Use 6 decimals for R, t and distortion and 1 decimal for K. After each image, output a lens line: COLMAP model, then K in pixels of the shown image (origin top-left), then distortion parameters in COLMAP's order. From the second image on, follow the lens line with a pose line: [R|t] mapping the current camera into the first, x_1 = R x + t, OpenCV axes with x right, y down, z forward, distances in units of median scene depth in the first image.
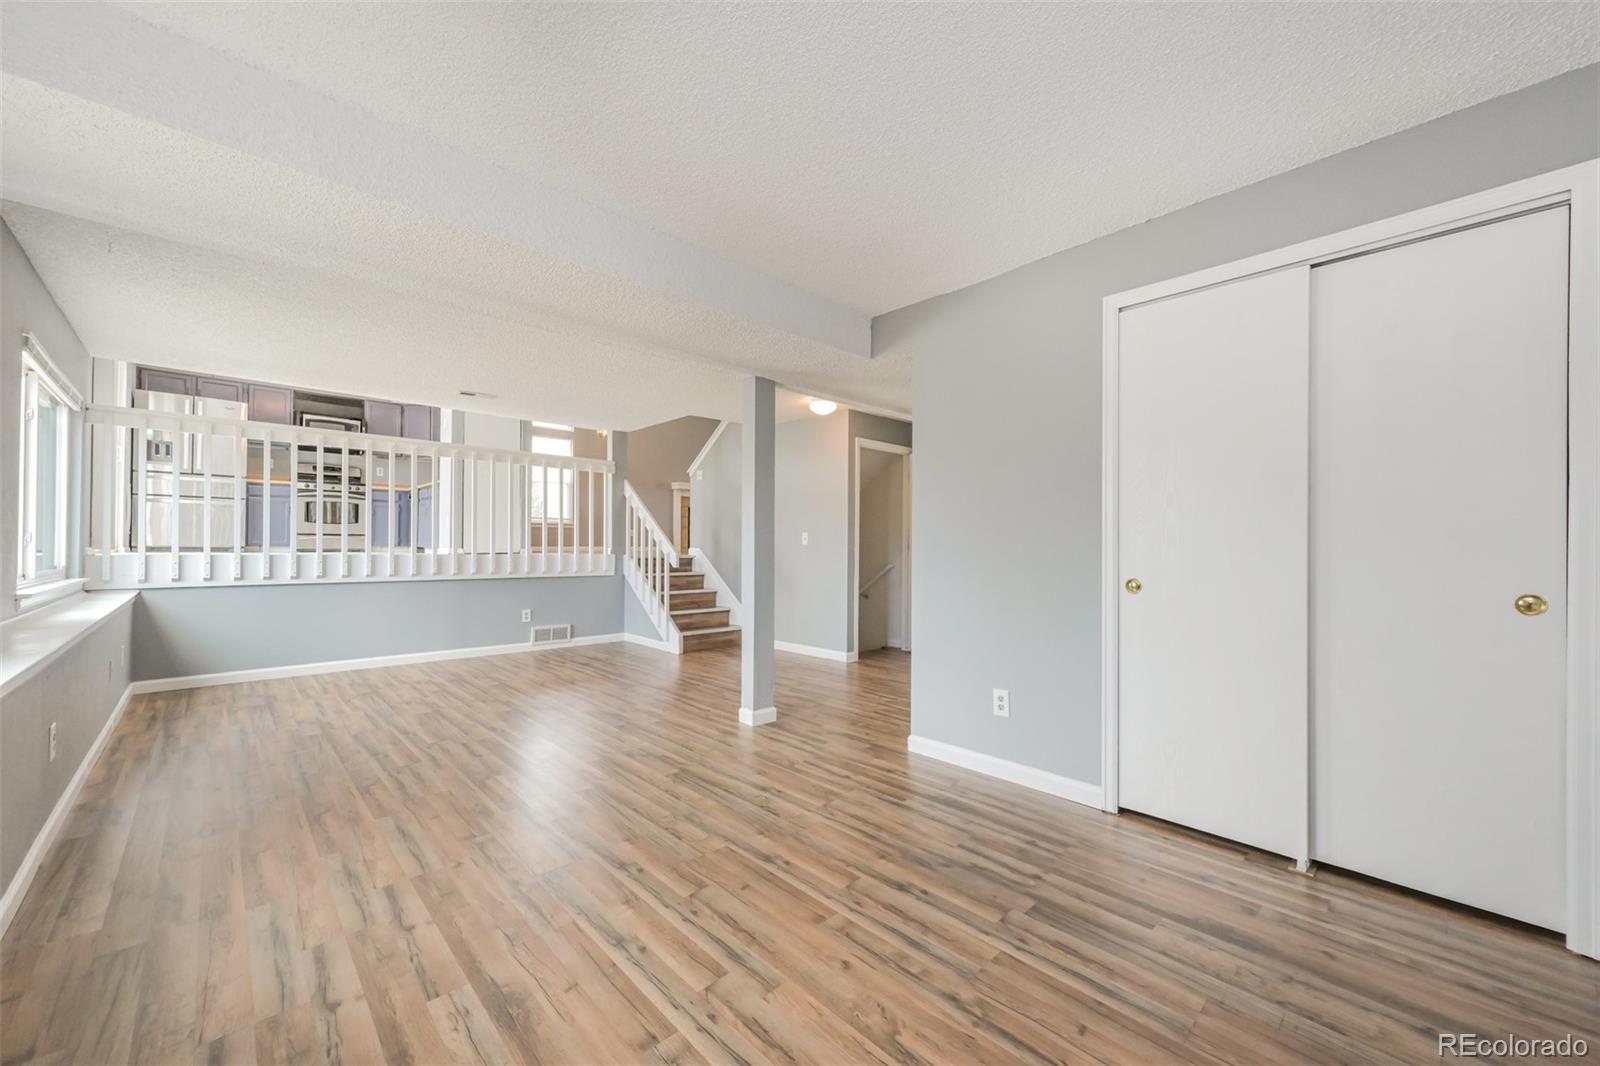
lens RADIAL K [[623.7, 0, 801.2], [0, 623.7, 541.6], [0, 0, 1]] dist [-0.000024, 0.000378]
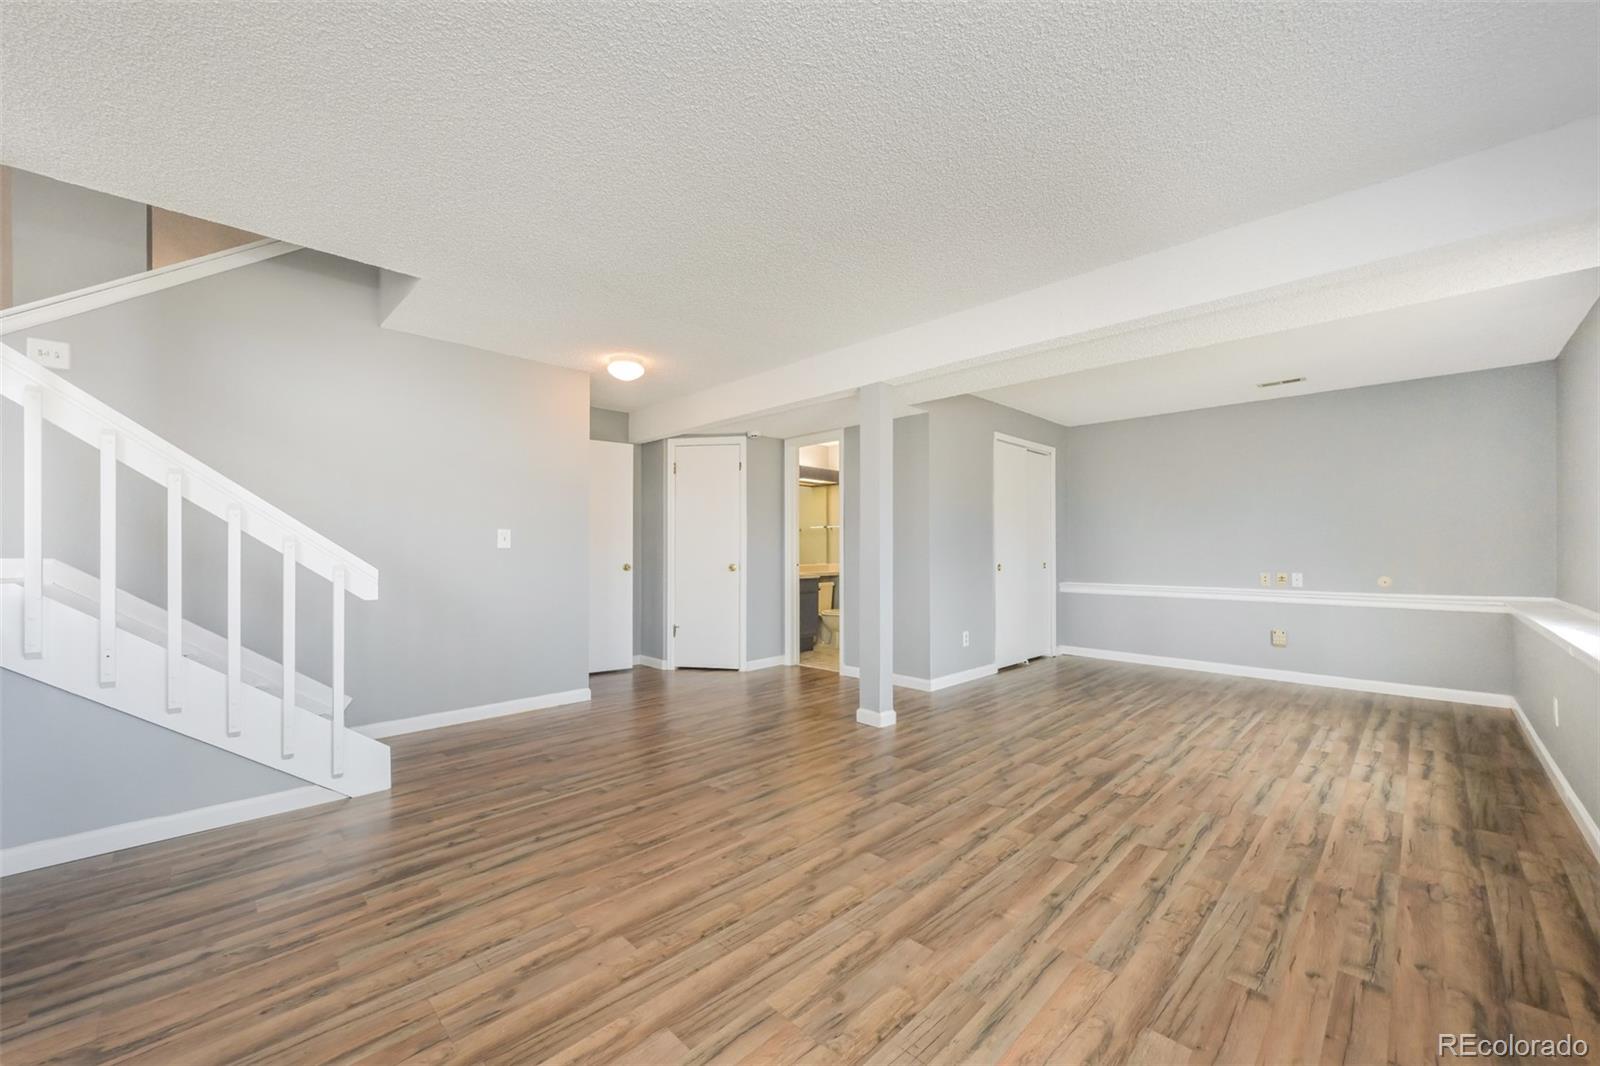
lens RADIAL K [[624.9, 0, 816.9], [0, 624.9, 531.7], [0, 0, 1]] dist [0.012661, -0.000208]
pose [[-0.048344, 0.024163, 0.998538, -1.434081], [-0.008777, 0.999658, -0.024615, 0.004232], [-0.998792, -0.009954, -0.048116, 1.516661]]
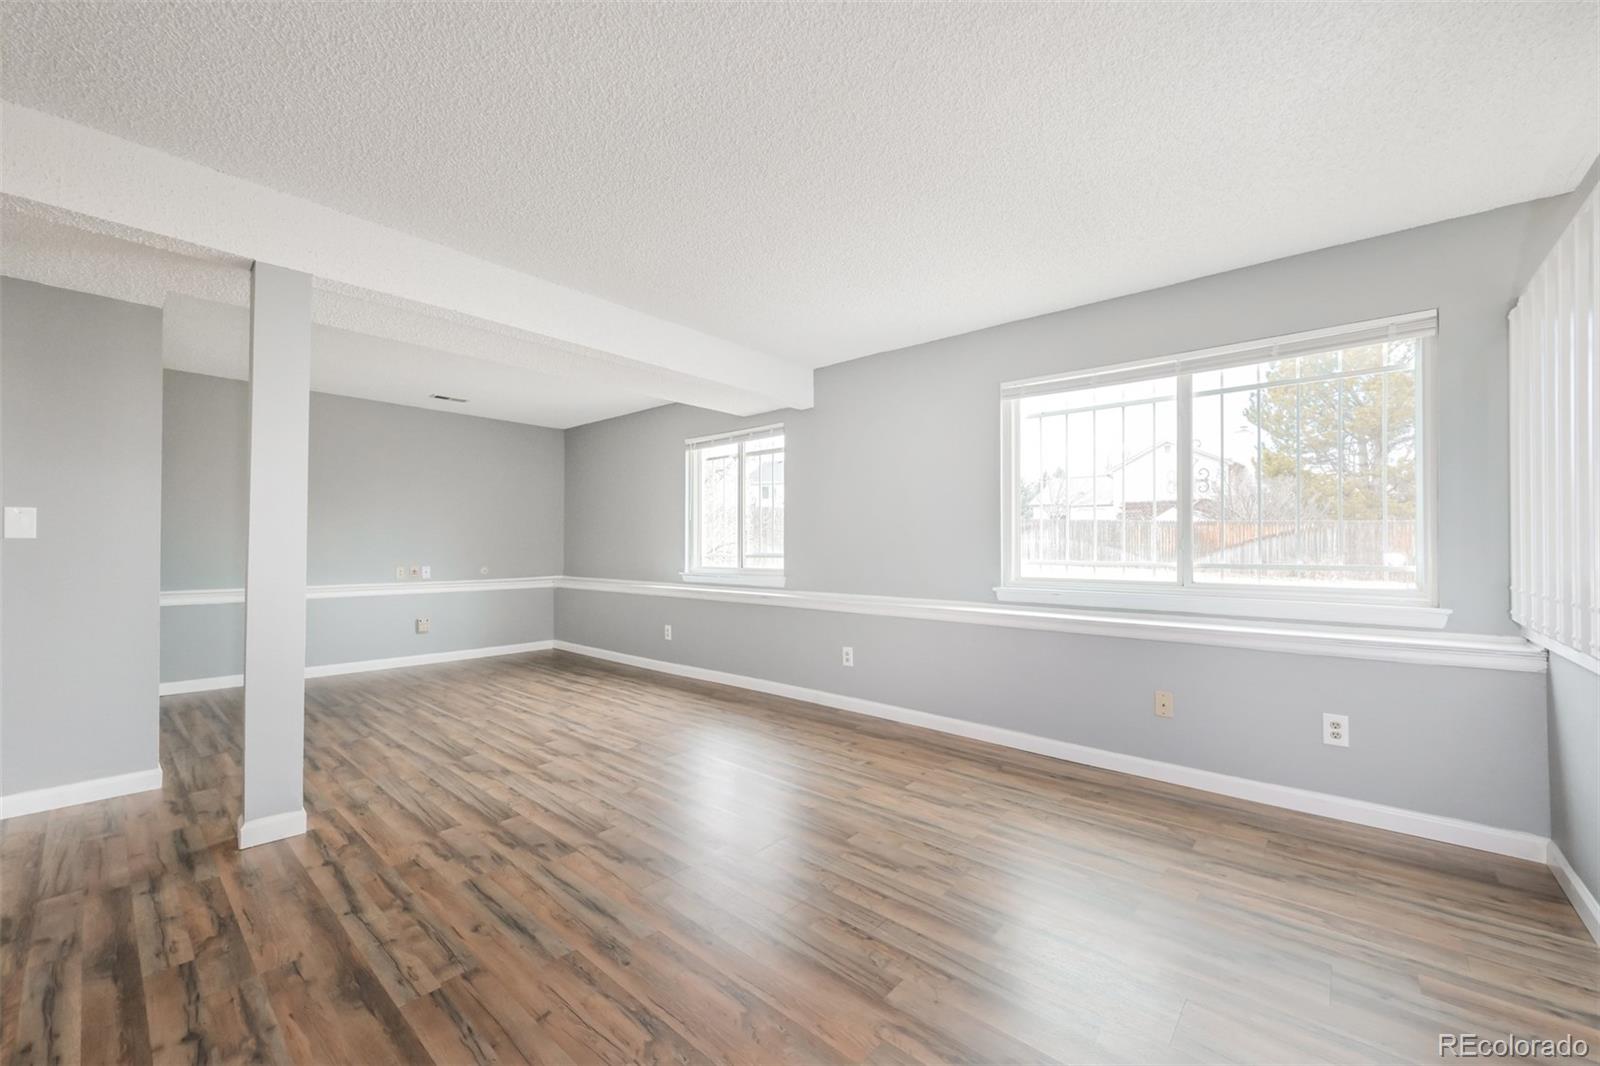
lens RADIAL K [[623.7, 0, 801.2], [0, 623.7, 541.6], [0, 0, 1]] dist [-0.000024, 0.000378]
pose [[-0.994934, -0.009915, -0.100044, -0.682184], [-0.008165, 0.999807, -0.017888, 0.012784], [0.100202, -0.016981, -0.994822, 2.190343]]
